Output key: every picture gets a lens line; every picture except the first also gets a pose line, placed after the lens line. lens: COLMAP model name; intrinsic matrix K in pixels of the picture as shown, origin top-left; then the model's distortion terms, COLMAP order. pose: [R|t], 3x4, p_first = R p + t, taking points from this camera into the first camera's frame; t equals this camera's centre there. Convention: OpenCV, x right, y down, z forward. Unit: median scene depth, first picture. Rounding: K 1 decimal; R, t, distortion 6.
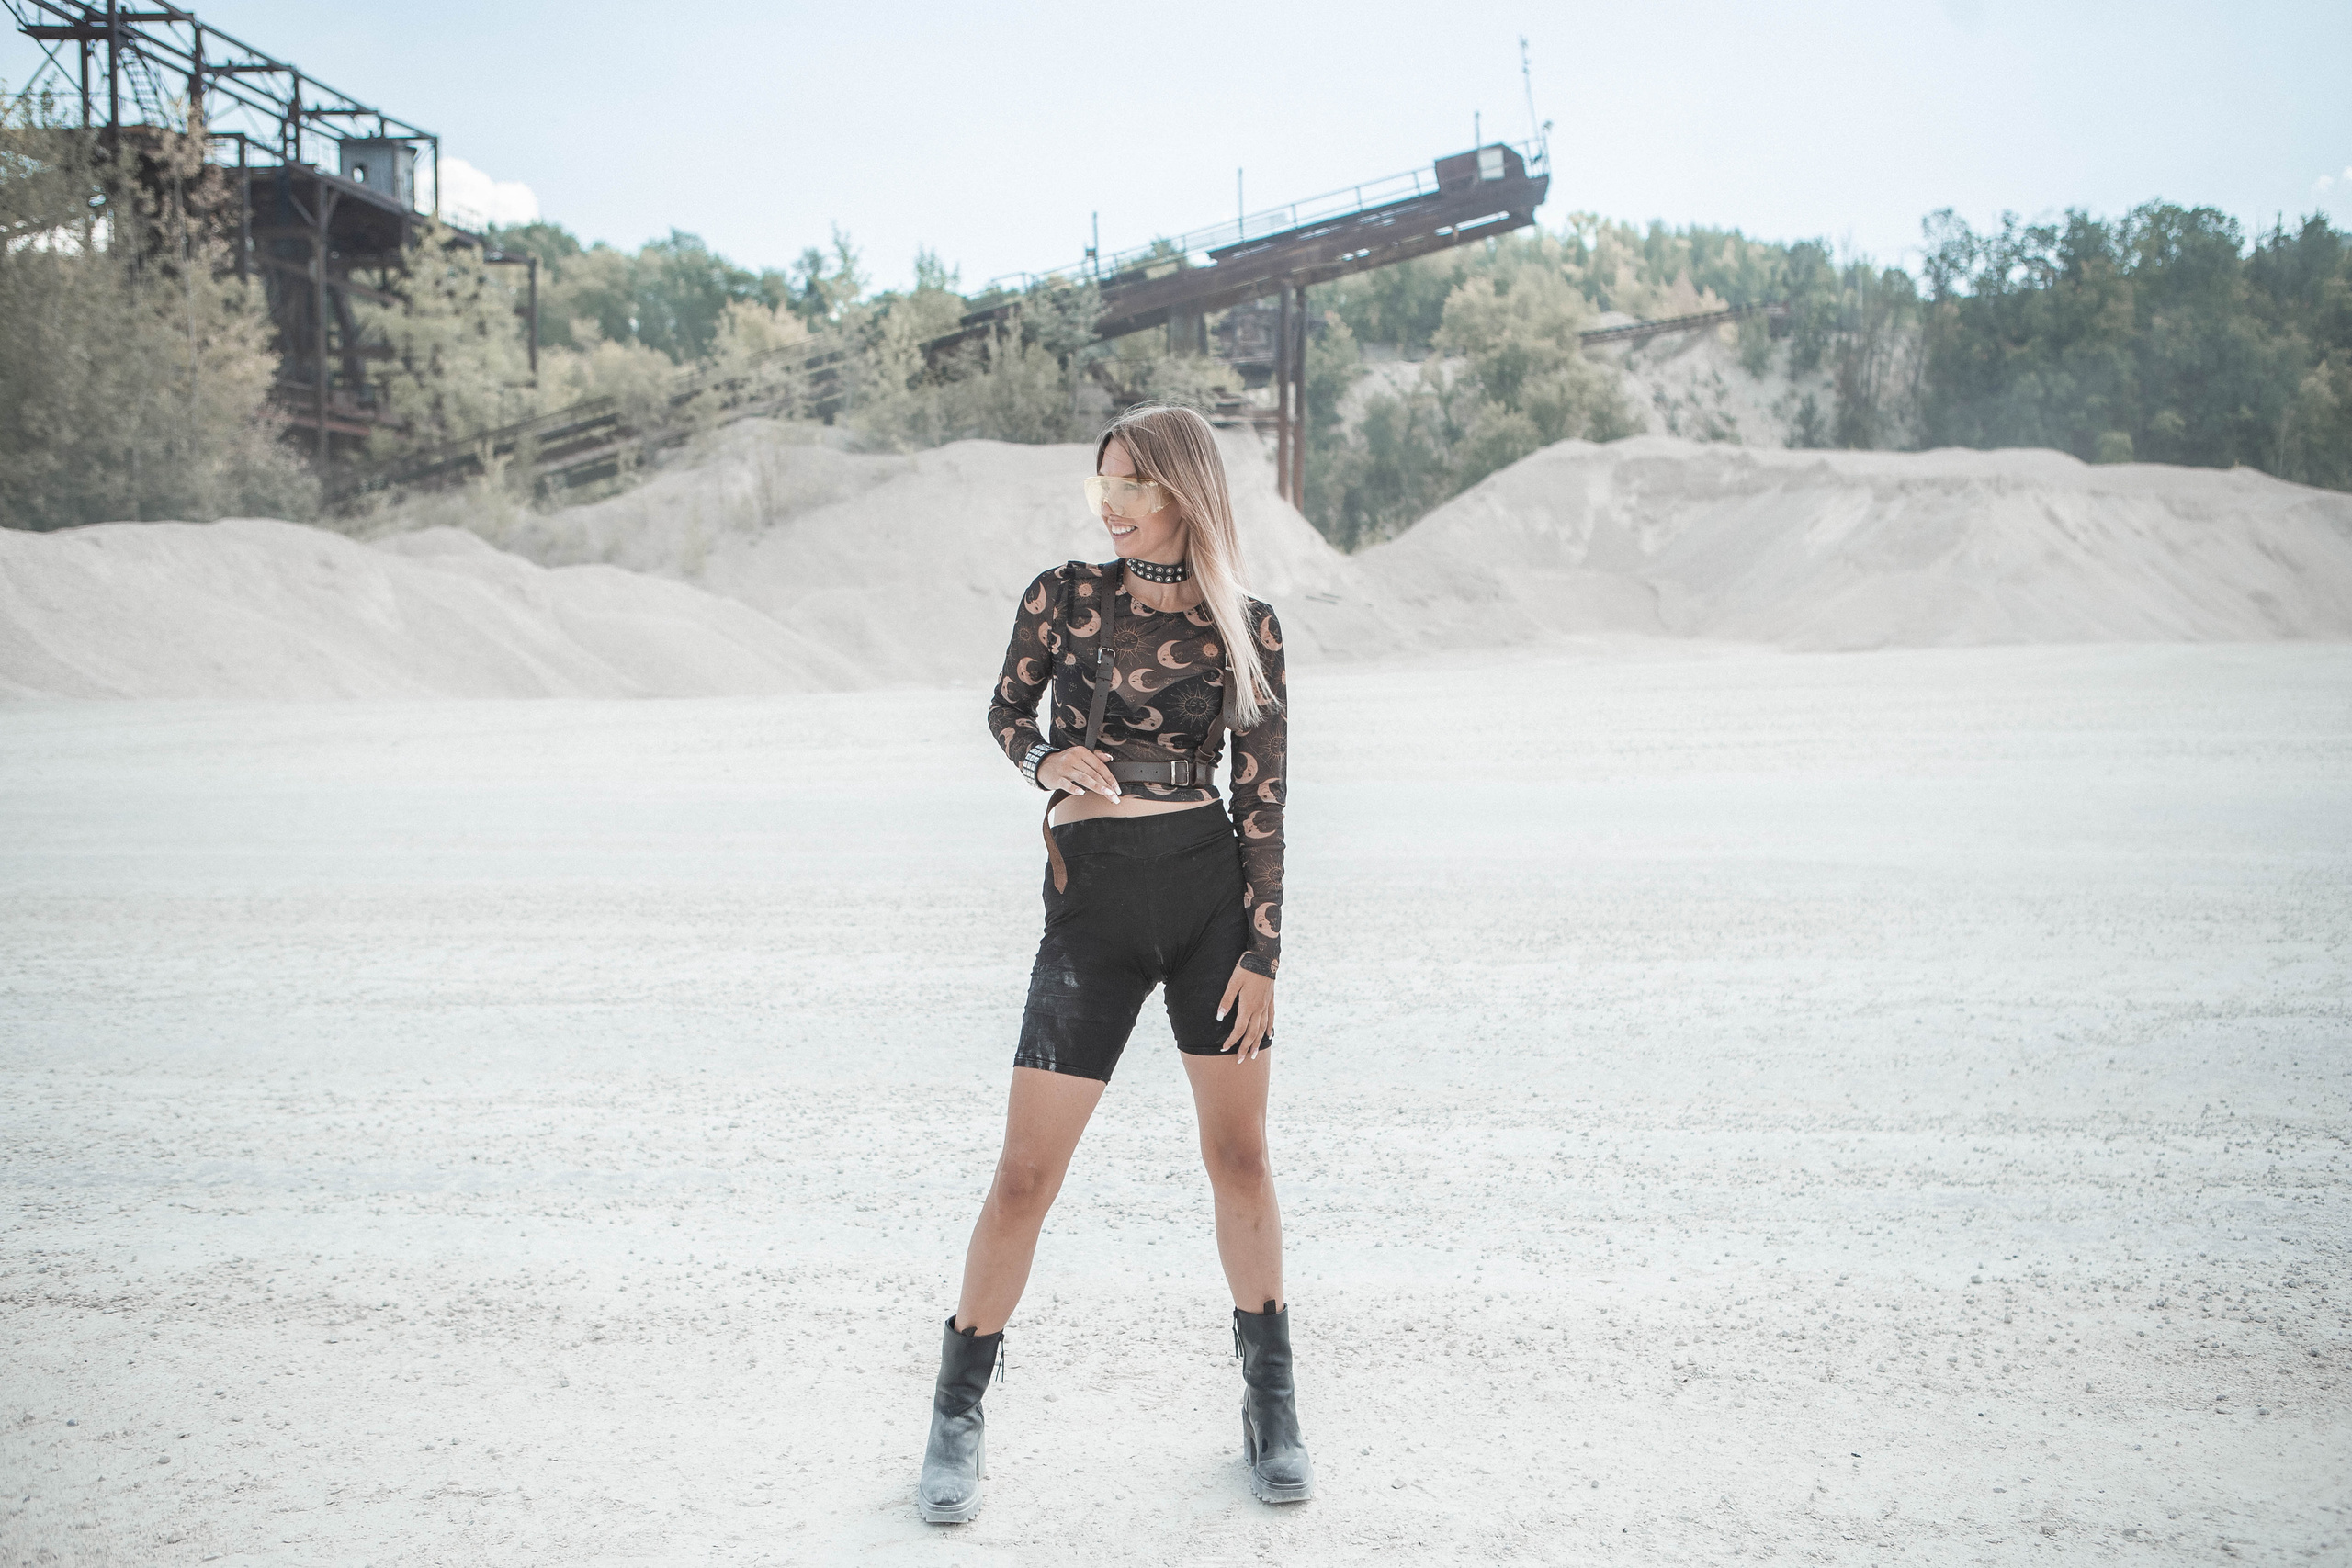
lens RADIAL K [[2044.8, 0, 1211.5], [0, 2044.8, 780.8], [0, 0, 1]] dist [-0.077442, 0.103367]
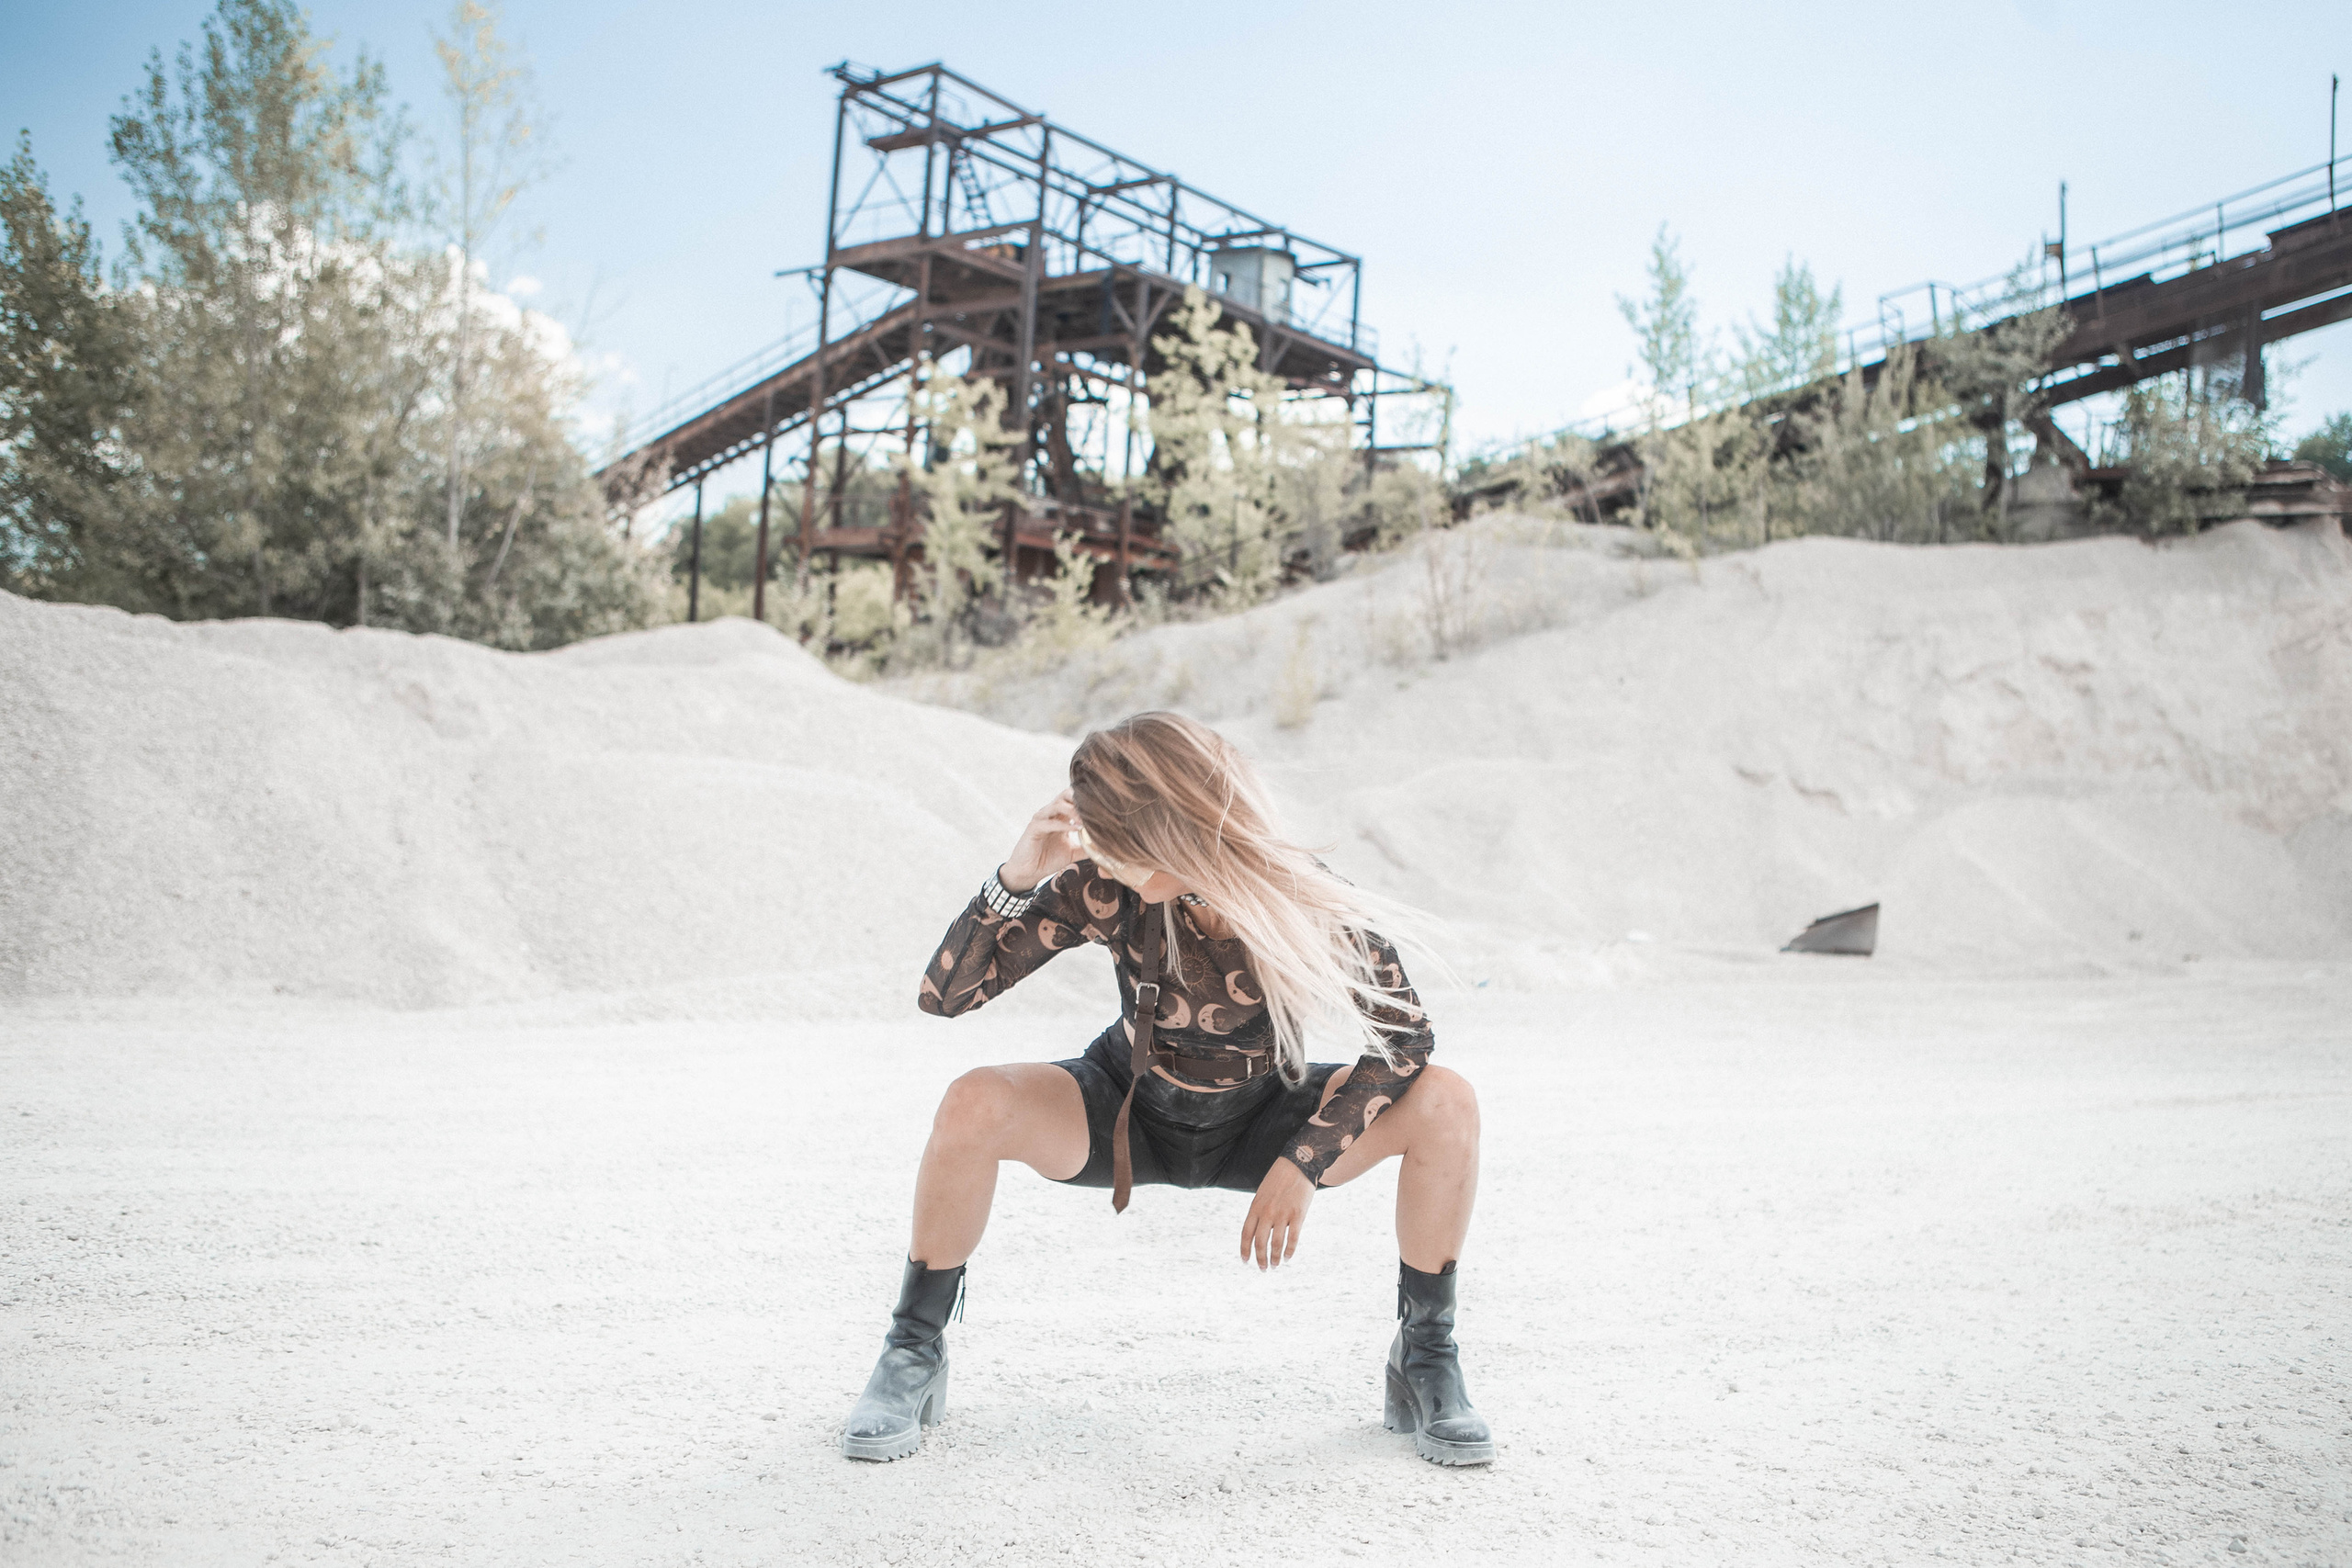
lens RADIAL K [[1919.0, 0, 1226.9], [0, 1919.0, 788.0], [0, 0, 1]] dist [-0.087051, 0.085298]
pose [[0.845019, 0.048074, -0.532571, 0.040259], [-0.098504, 0.992901, -0.066666, -0.032998], [0.525586, 0.108794, 0.843756, 0.392131]]
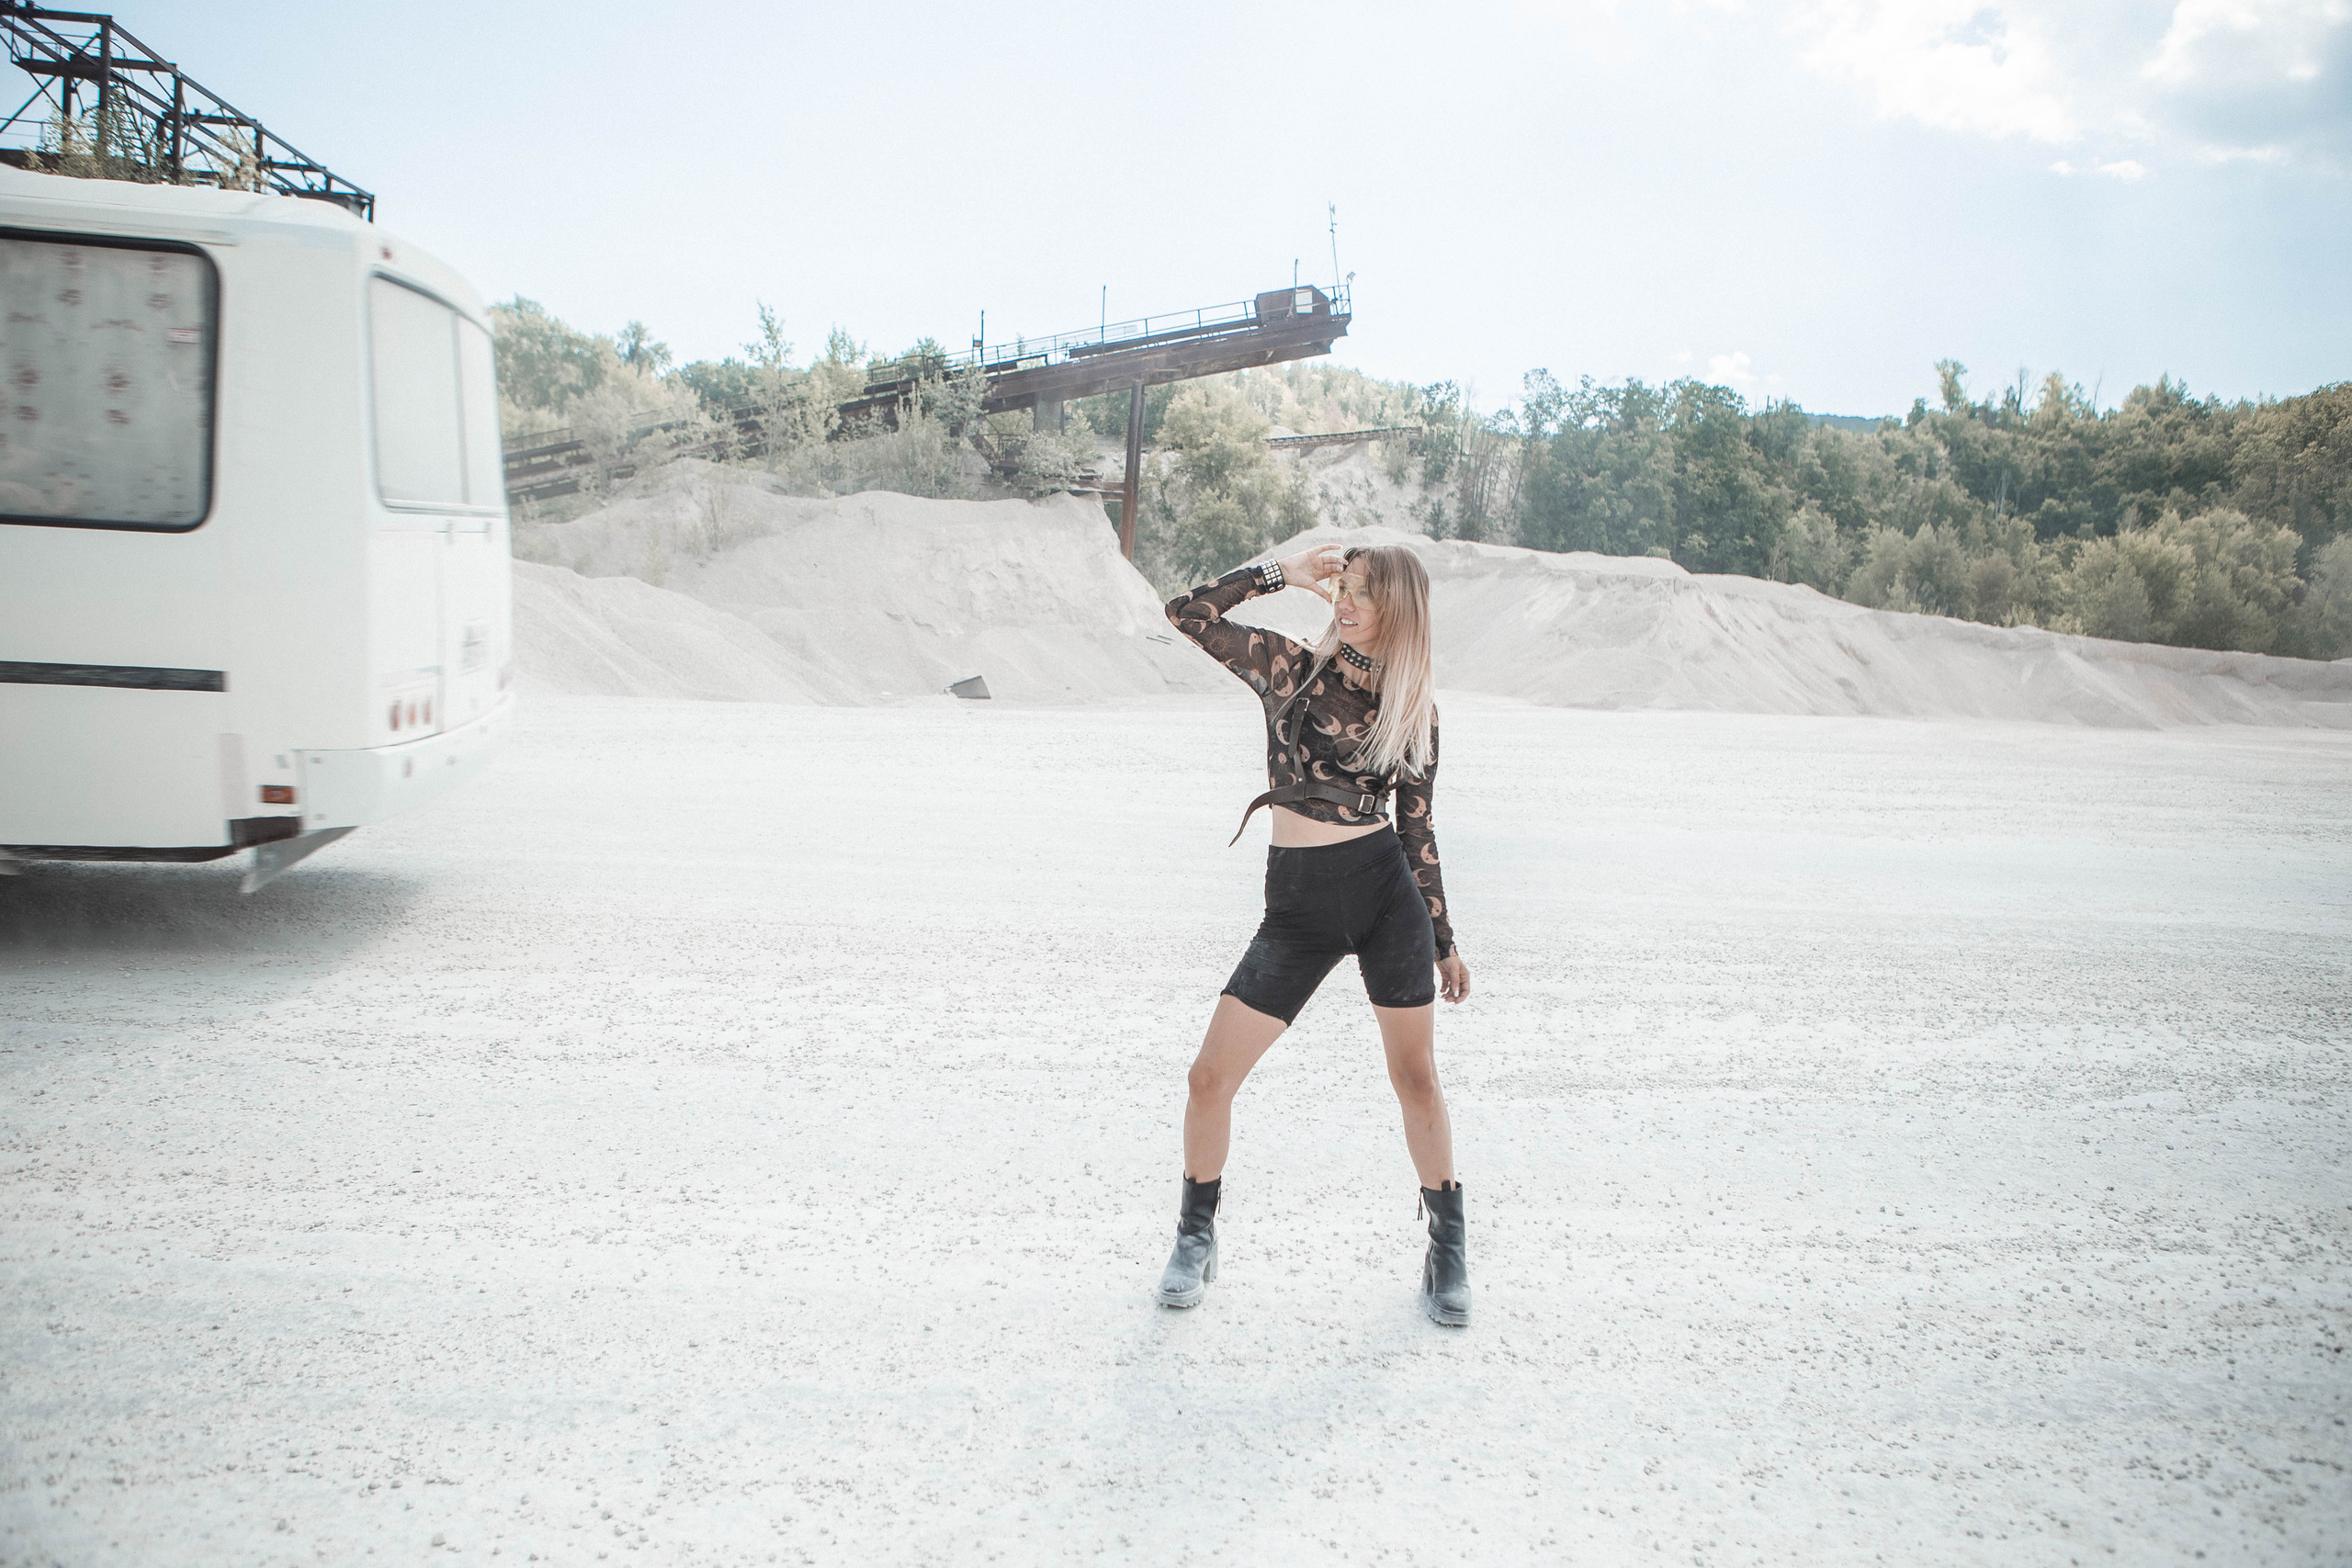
lens RADIAL K [[1615.2, 0, 1190.3], [0, 1615.2, 783.2], [0, 0, 1]] dist [-0.103154, 0.074499]
pose [[0.984059, 0.046705, 0.171603, -0.083840], [-0.047098, 0.998889, -0.001784, -0.002254], [-0.171495, -0.006327, 0.985165, 0.038242]]
